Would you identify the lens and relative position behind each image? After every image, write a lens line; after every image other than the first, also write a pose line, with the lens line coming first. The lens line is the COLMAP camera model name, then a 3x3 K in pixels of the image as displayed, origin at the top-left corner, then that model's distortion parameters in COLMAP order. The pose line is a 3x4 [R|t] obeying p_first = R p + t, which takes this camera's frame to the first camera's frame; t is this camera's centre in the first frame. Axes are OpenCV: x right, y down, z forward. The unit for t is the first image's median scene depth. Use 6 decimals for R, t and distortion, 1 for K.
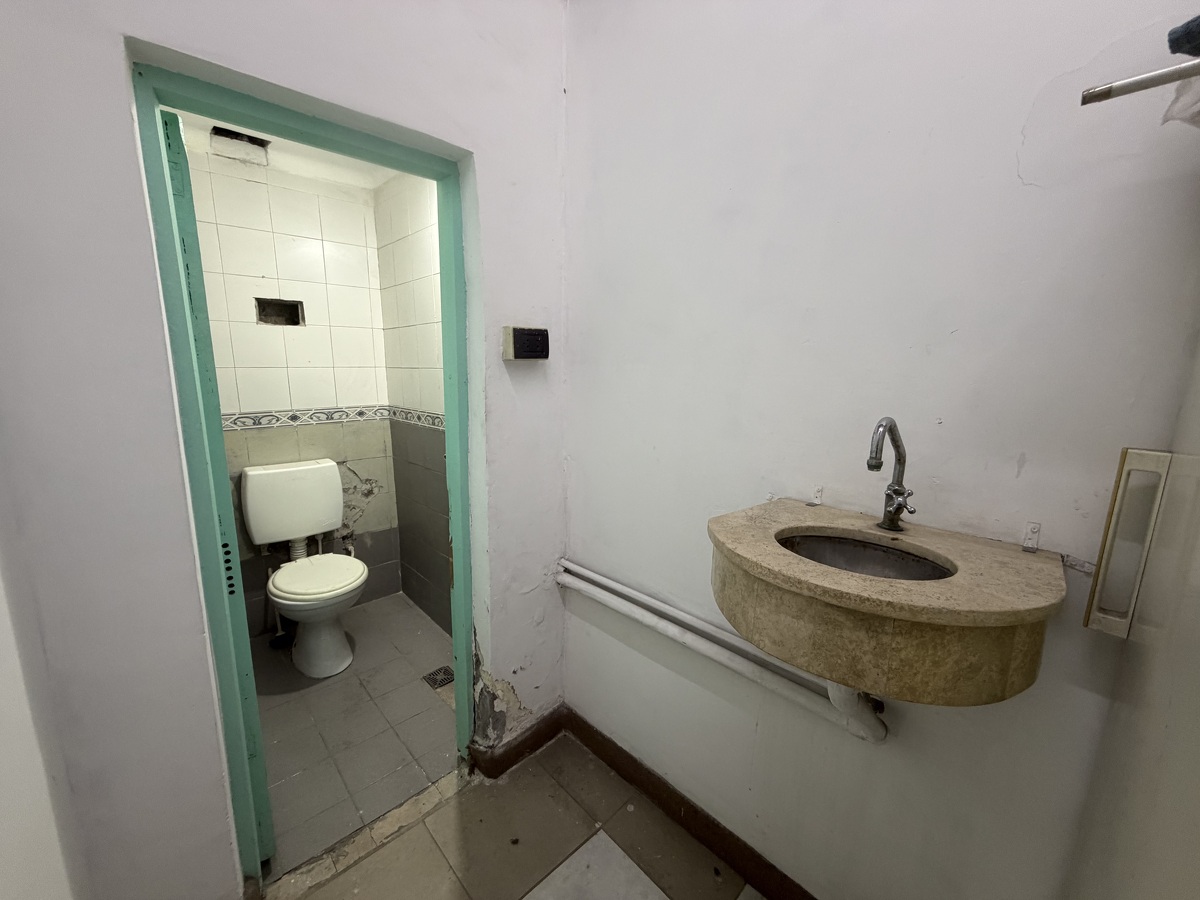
lens RADIAL K [[475.3, 0, 595.8], [0, 475.3, 448.6], [0, 0, 1]] dist [0.002470, 0.000493]
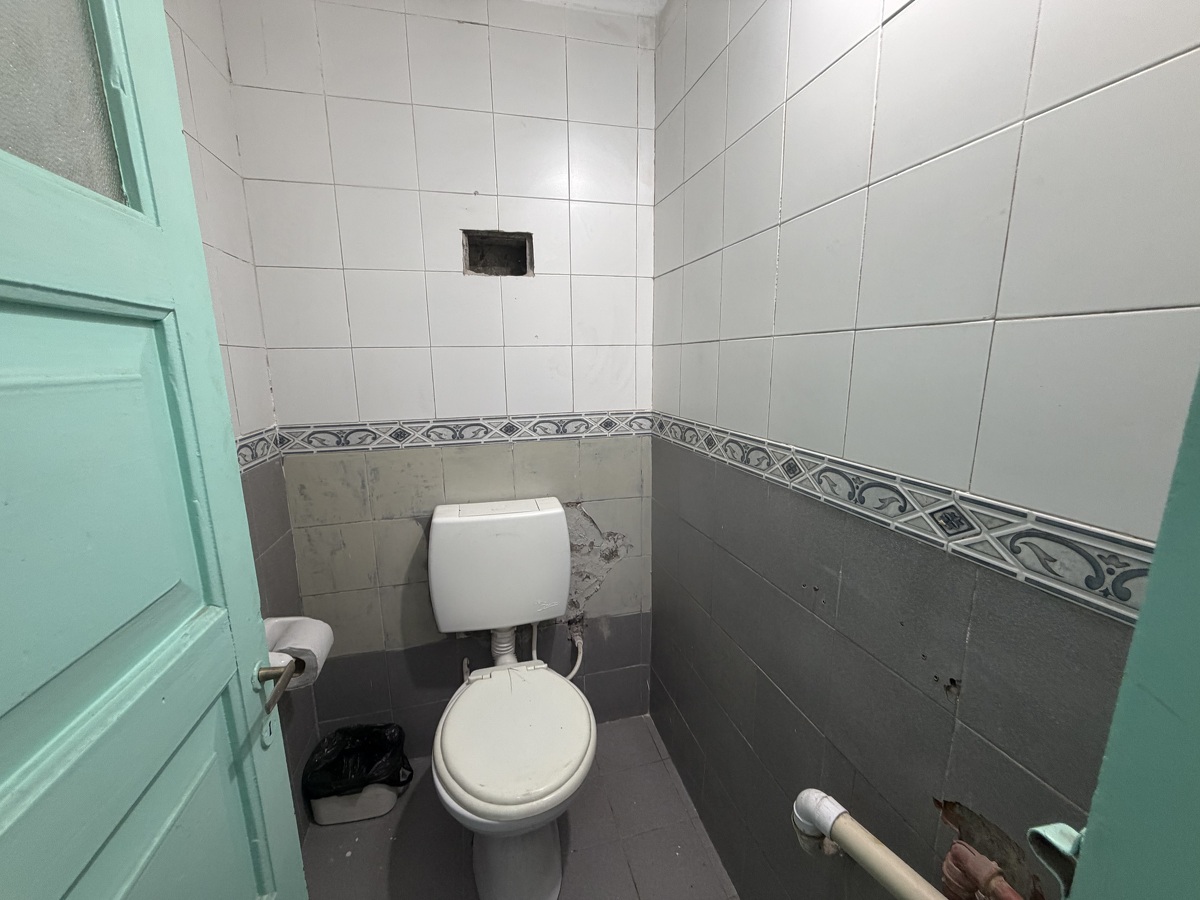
lens RADIAL K [[475.3, 0, 595.8], [0, 475.3, 448.6], [0, 0, 1]] dist [0.002470, 0.000493]
pose [[0.875877, 0.074306, -0.476779, -0.231015], [-0.068415, 0.997214, 0.029732, -0.062182], [0.477660, 0.006577, 0.878520, 0.489861]]
